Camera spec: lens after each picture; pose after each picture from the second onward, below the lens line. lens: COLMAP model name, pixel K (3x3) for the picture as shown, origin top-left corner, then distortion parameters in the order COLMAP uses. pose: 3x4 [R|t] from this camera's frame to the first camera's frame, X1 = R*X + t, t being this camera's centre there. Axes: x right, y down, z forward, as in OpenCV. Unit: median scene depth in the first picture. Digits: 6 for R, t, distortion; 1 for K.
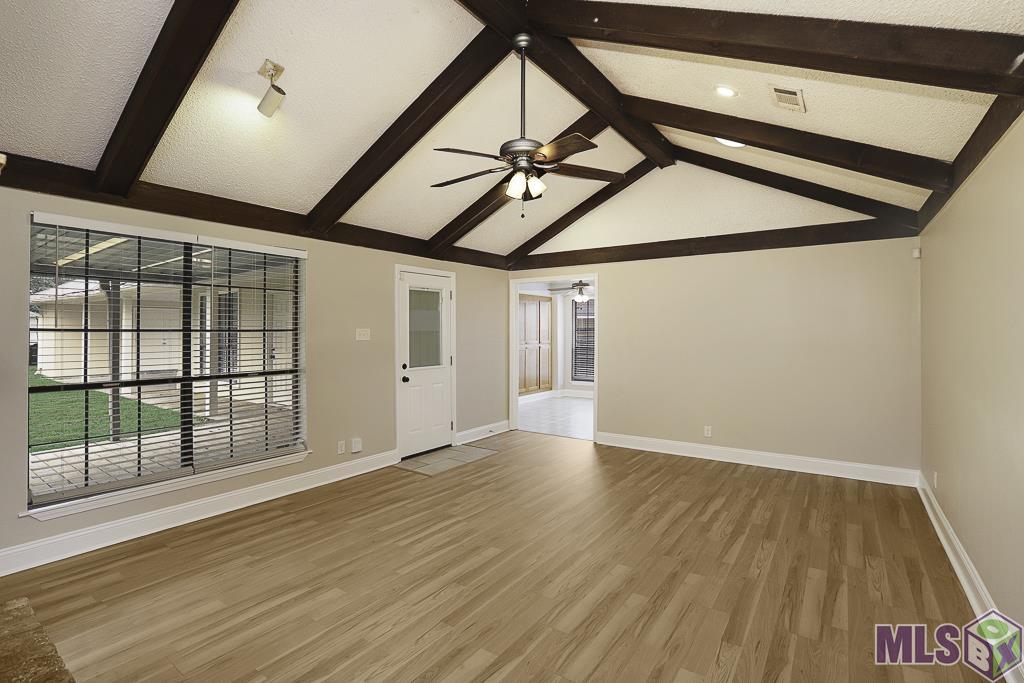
lens RADIAL K [[465.0, 0, 507.8], [0, 465.0, 337.3], [0, 0, 1]] dist [-0.050314, 0.031878]
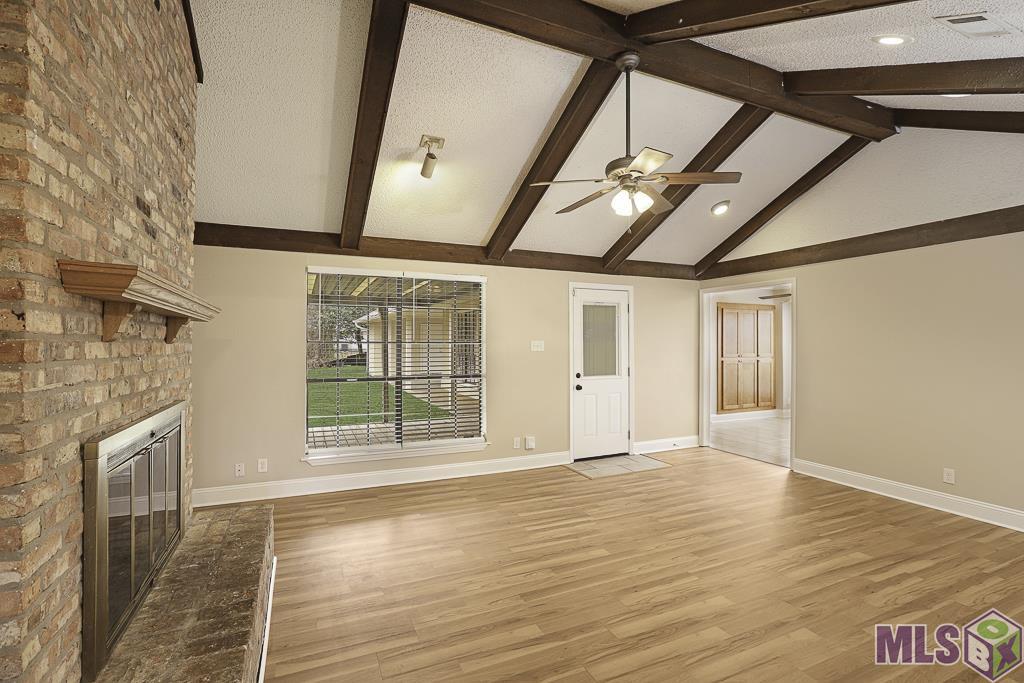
lens RADIAL K [[449.6, 0, 508.8], [0, 449.6, 351.8], [0, 0, 1]] dist [-0.000643, 0.000642]
pose [[0.873684, 0.012624, -0.486331, 0.181040], [-0.008665, 0.999908, 0.010389, -0.002865], [0.486417, -0.004863, 0.873713, -0.001065]]
